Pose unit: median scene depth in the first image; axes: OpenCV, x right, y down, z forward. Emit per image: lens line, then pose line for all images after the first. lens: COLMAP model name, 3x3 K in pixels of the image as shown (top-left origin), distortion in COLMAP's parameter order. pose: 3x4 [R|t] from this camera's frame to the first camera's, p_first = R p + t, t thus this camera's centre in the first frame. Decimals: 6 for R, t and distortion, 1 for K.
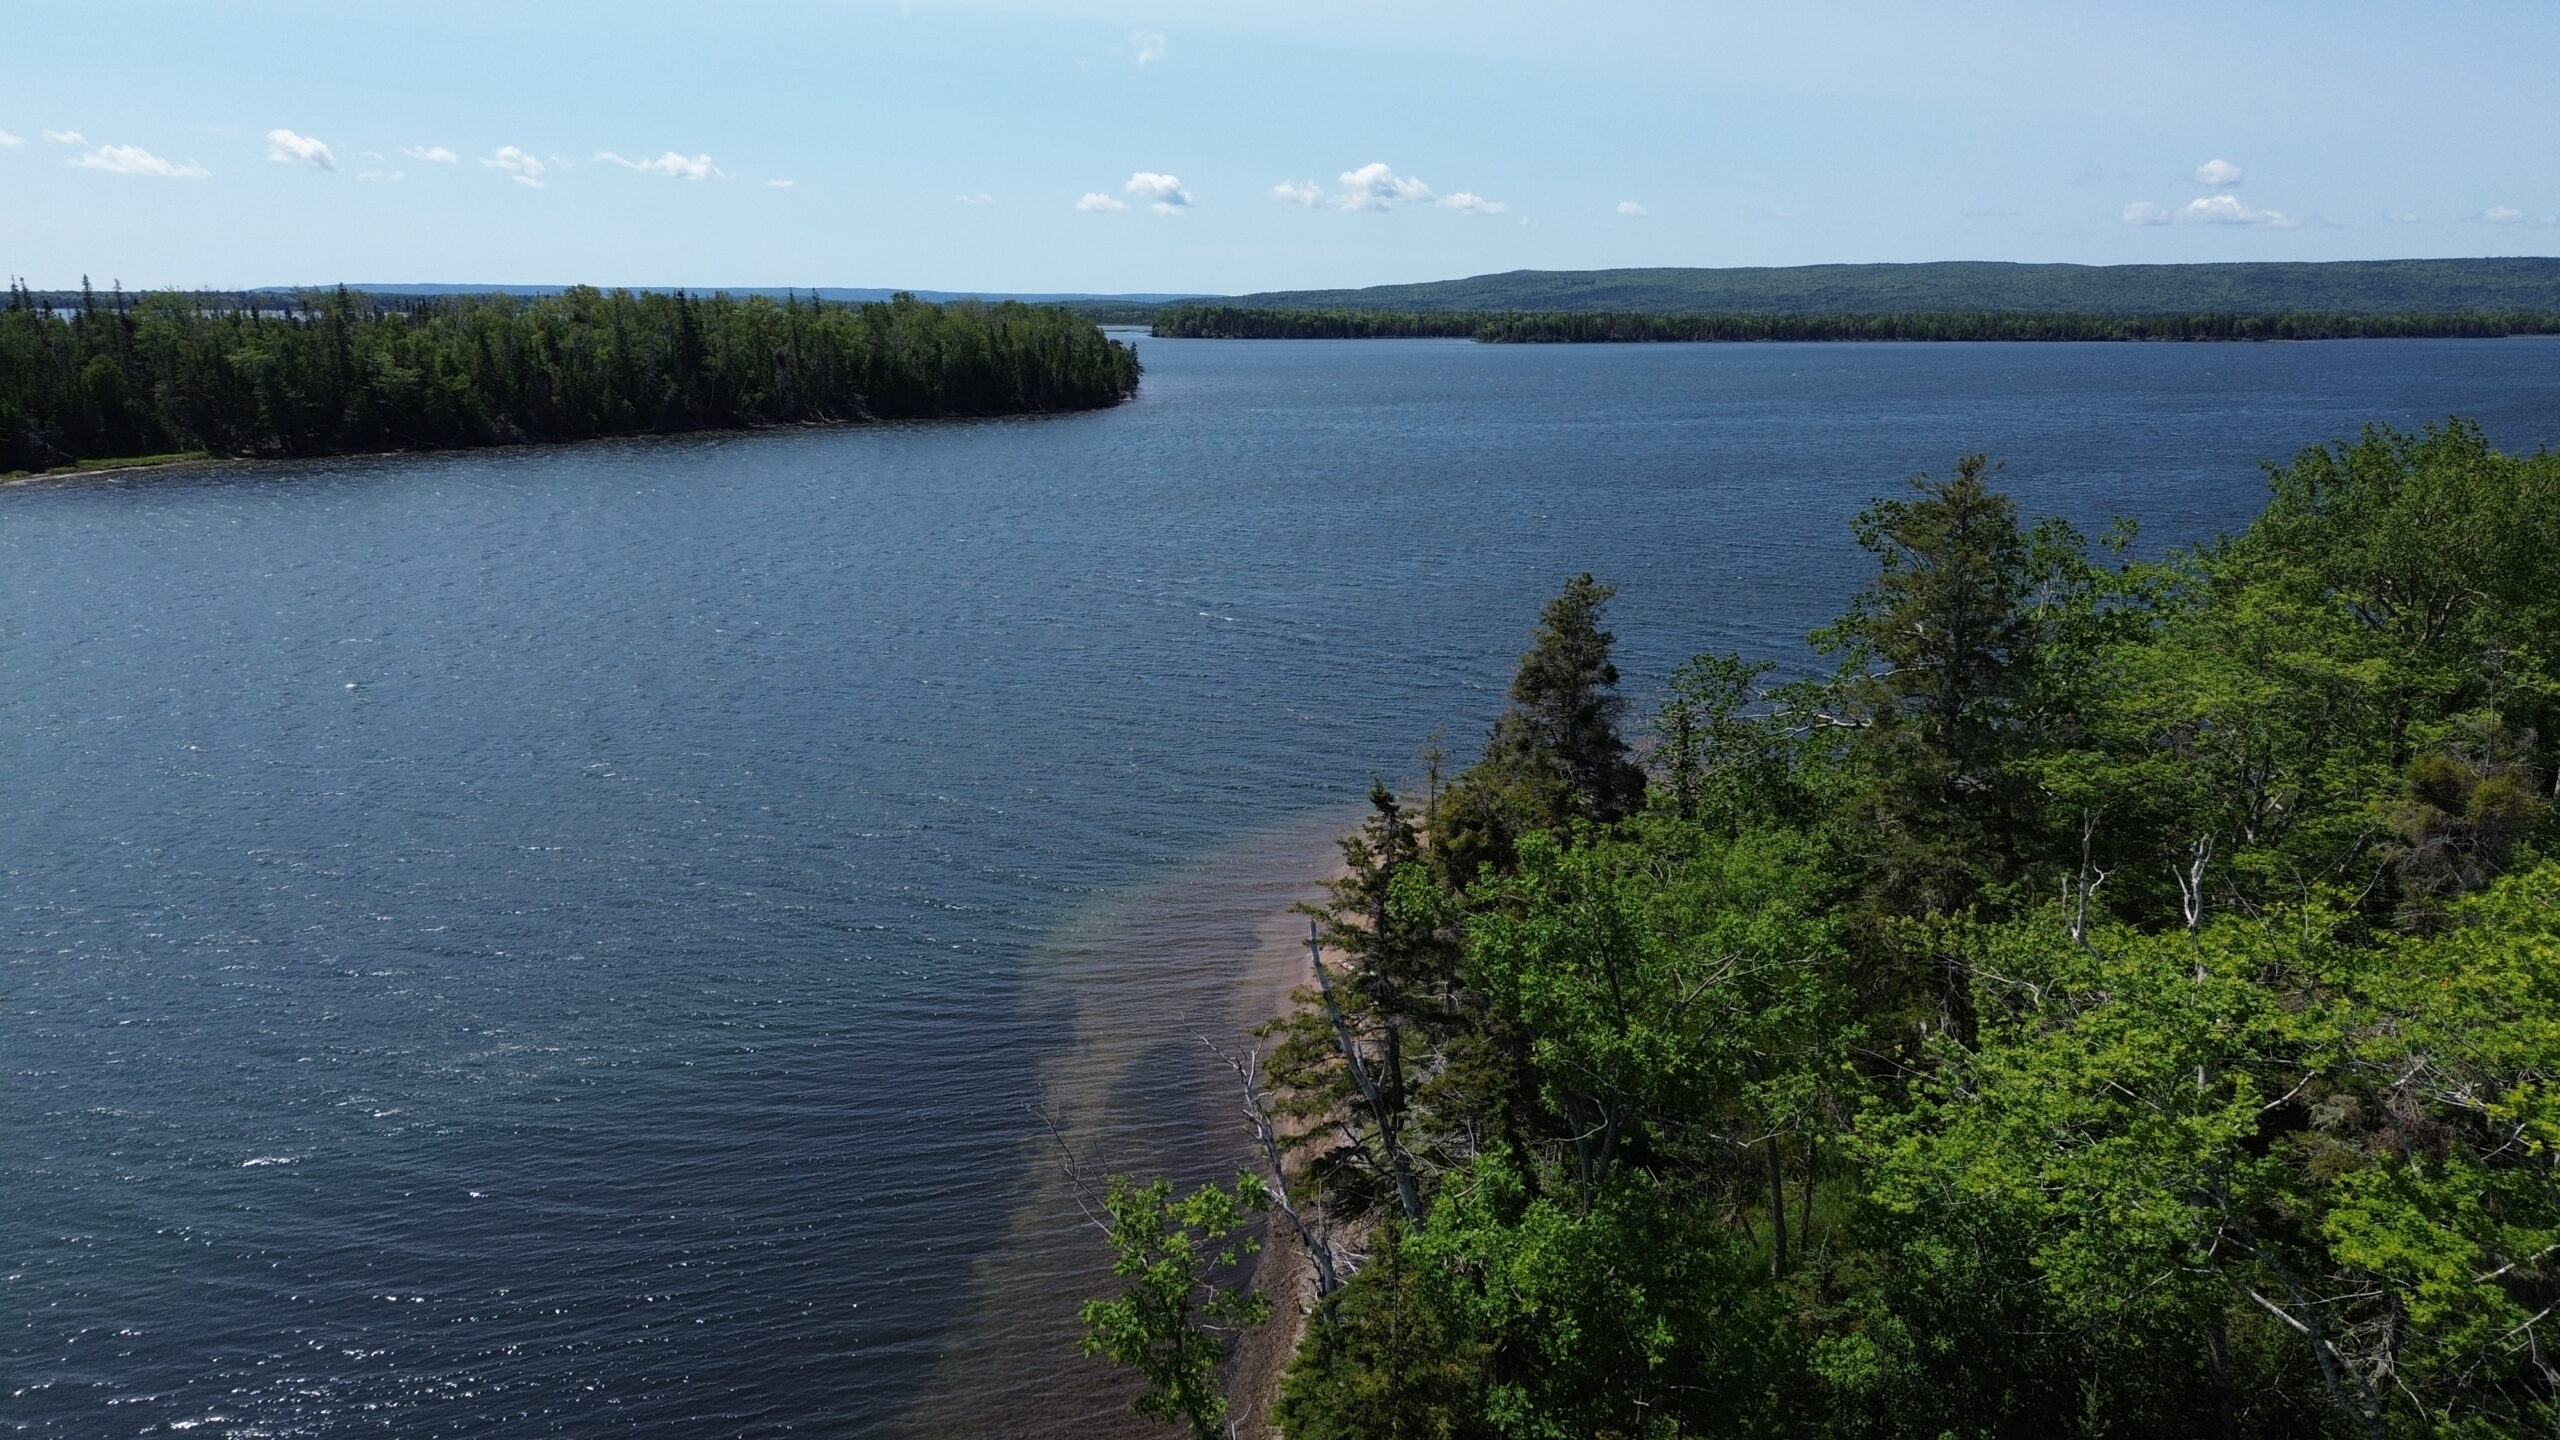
lens RADIAL K [[1812.3, 0, 1277.6], [0, 1812.3, 720.7], [0, 0, 1]] dist [0.072194, -0.070001]
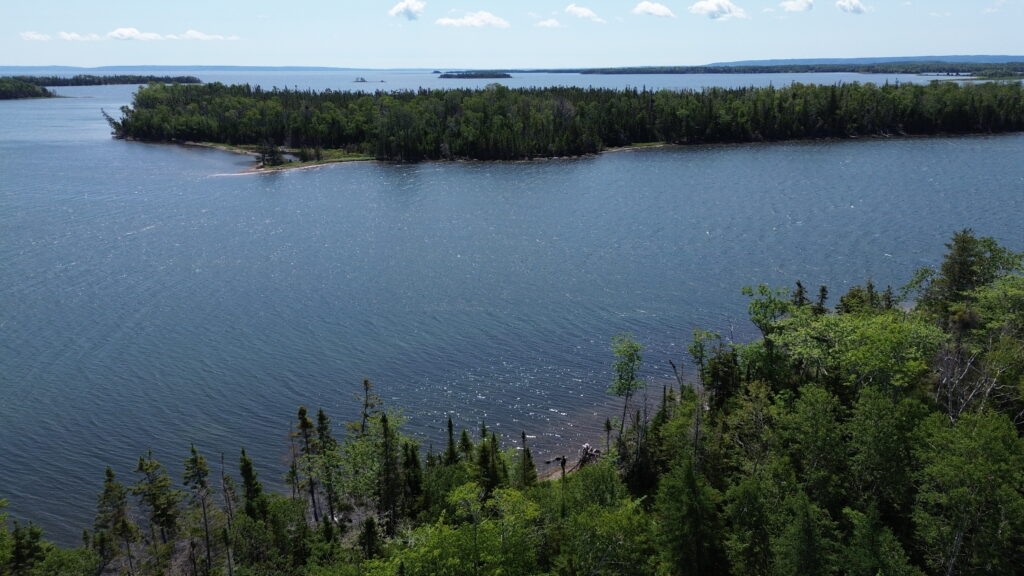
lens RADIAL K [[724.9, 0, 511.0], [0, 724.9, 288.3], [0, 0, 1]] dist [0.072194, -0.070001]
pose [[0.729918, 0.186660, -0.657554, 0.105319], [-0.139610, 0.982424, 0.123907, -0.010946], [0.669125, 0.001359, 0.743149, -0.129173]]
